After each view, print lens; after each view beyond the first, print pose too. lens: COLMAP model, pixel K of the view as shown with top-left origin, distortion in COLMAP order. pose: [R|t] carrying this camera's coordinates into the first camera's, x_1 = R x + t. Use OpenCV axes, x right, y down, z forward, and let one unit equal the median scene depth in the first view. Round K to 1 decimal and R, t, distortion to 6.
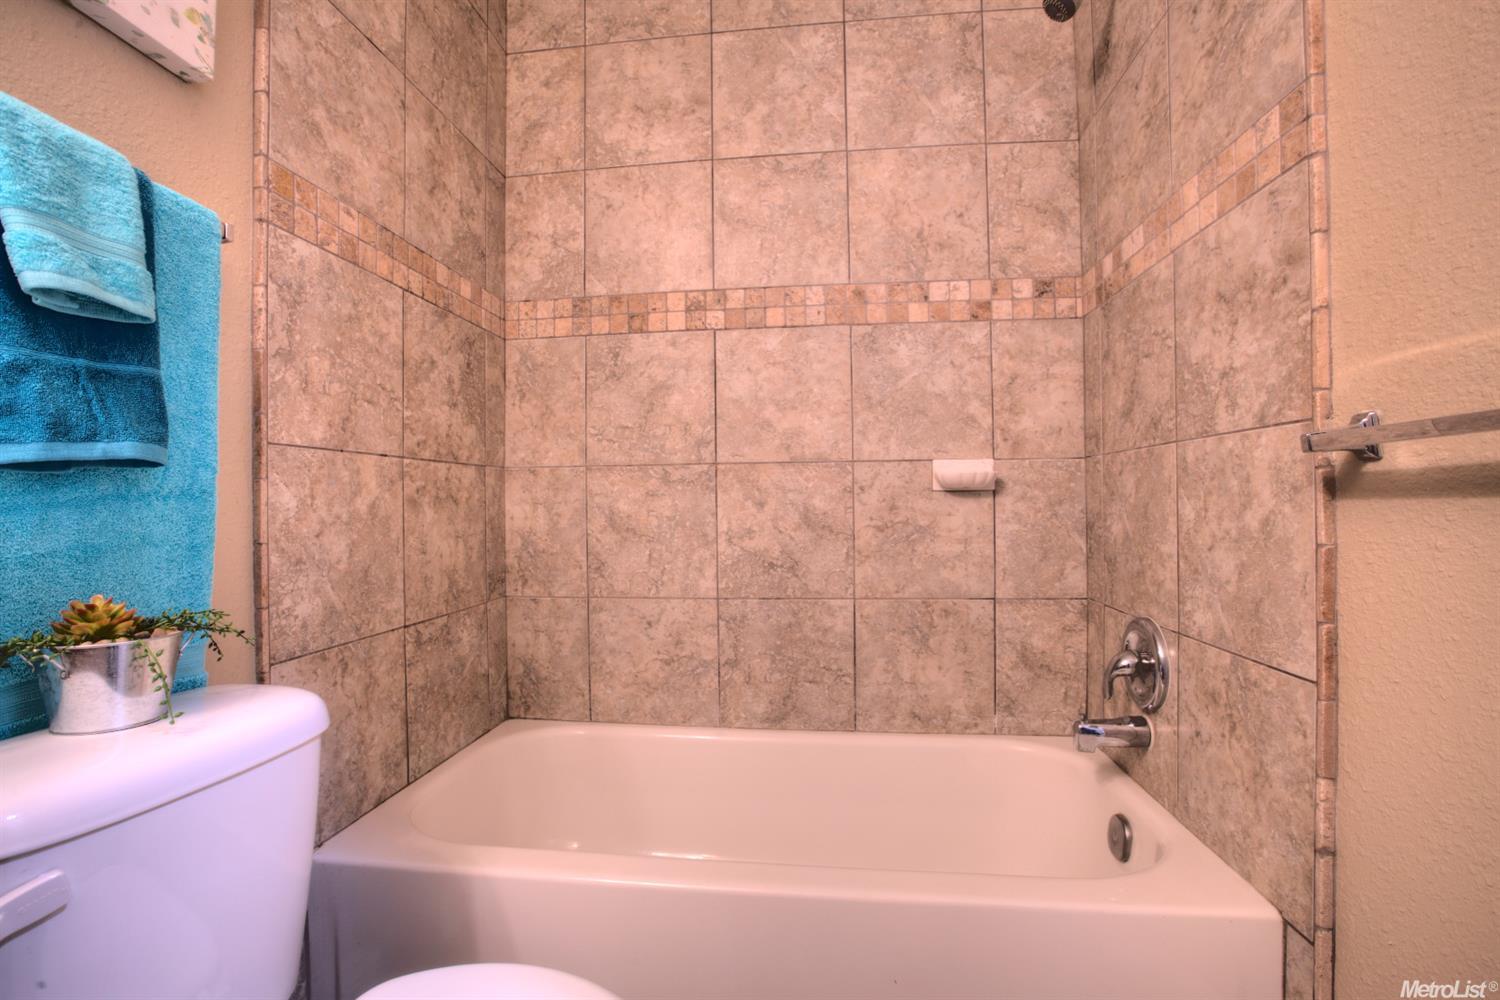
lens RADIAL K [[686.7, 0, 745.0], [0, 686.7, 499.1], [0, 0, 1]] dist [-0.044292, 0.013485]
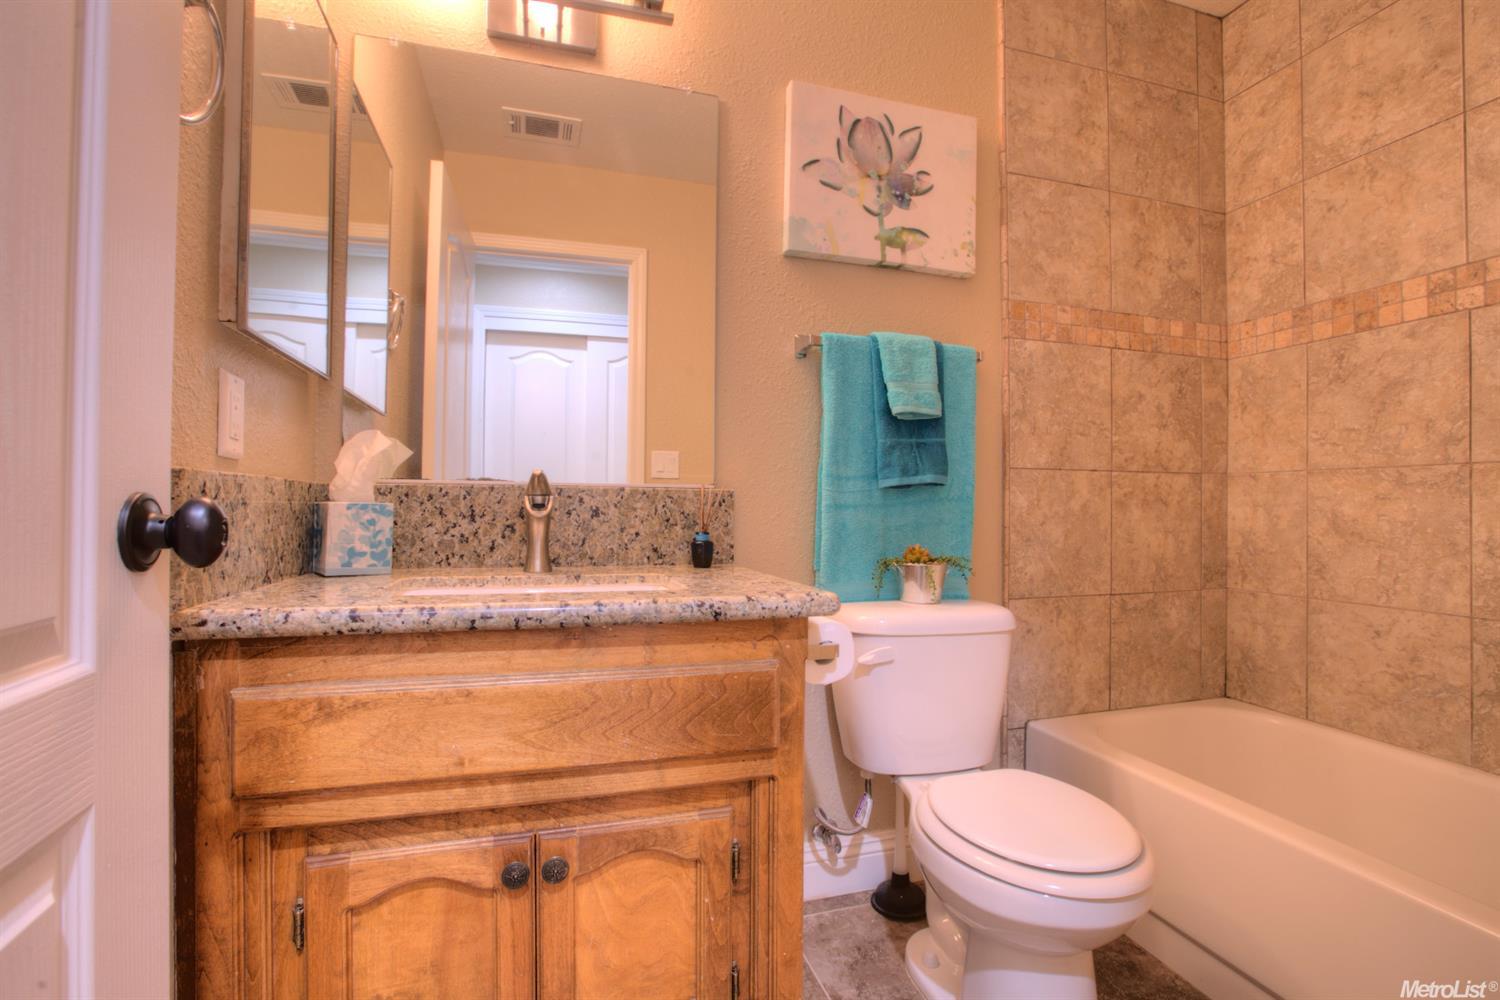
lens RADIAL K [[686.7, 0, 746.8], [0, 686.7, 500.9], [0, 0, 1]] dist [-0.044292, 0.013485]
pose [[0.413249, 0.006018, -0.910598, 0.385576], [-0.003563, 0.999981, 0.004991, -0.004706], [0.910611, 0.001182, 0.413262, -0.206757]]
